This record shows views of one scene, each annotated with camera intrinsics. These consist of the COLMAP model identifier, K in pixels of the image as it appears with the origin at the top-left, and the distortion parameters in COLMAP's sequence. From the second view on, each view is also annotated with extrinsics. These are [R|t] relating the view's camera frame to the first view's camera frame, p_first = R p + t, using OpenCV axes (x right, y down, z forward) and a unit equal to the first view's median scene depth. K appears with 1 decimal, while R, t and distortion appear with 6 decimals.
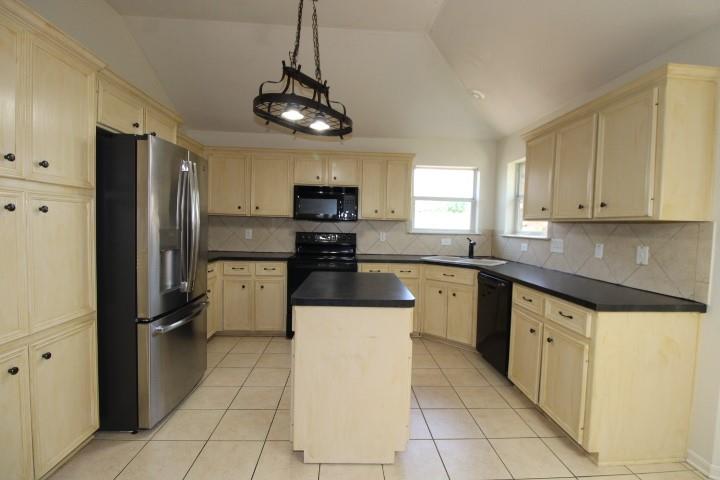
lens RADIAL K [[333.8, 0, 361.7], [0, 333.8, 240.3], [0, 0, 1]] dist [-0.000021, -0.012325]
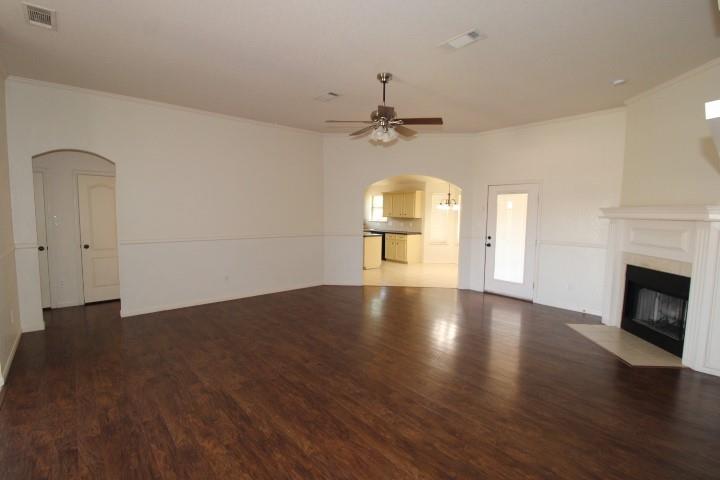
lens RADIAL K [[333.8, 0, 361.7], [0, 333.8, 240.3], [0, 0, 1]] dist [-0.000021, -0.012325]
pose [[0.787580, -0.067334, 0.612522, -2.177875], [0.035046, 0.997298, 0.064570, -0.053708], [-0.615215, -0.029387, 0.787812, -1.916828]]
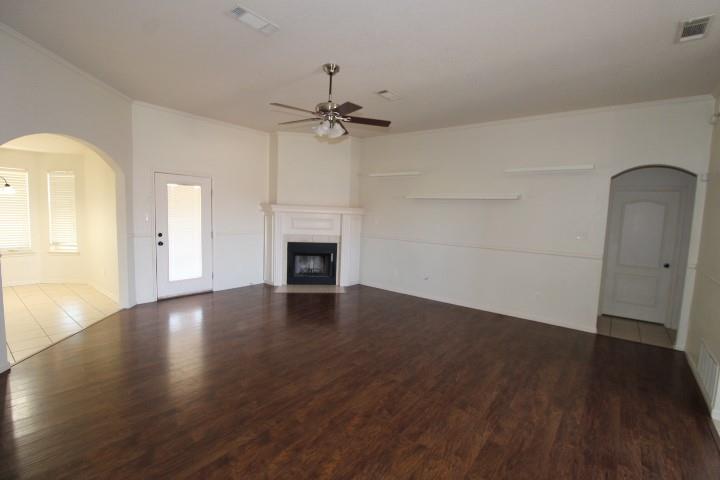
lens RADIAL K [[333.8, 0, 361.7], [0, 333.8, 240.3], [0, 0, 1]] dist [-0.000021, -0.012325]
pose [[-0.751393, -0.109654, 0.650680, -2.213333], [-0.025639, 0.990203, 0.137264, -0.159753], [-0.659356, 0.086457, -0.746843, 0.111459]]
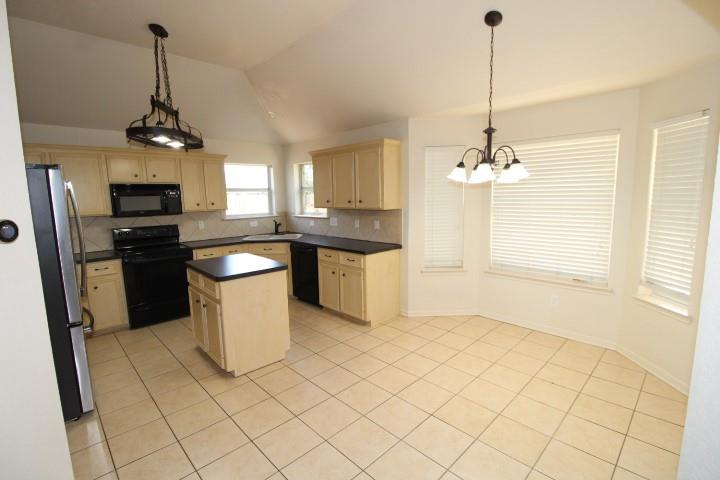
lens RADIAL K [[333.3, 0, 361.0], [0, 333.3, 241.3], [0, 0, 1]] dist [-0.003121, -0.010165]
pose [[0.752736, -0.130189, 0.645321, -0.452184], [0.071163, 0.990598, 0.116838, -0.083287], [-0.654465, -0.042025, 0.754924, -0.389942]]
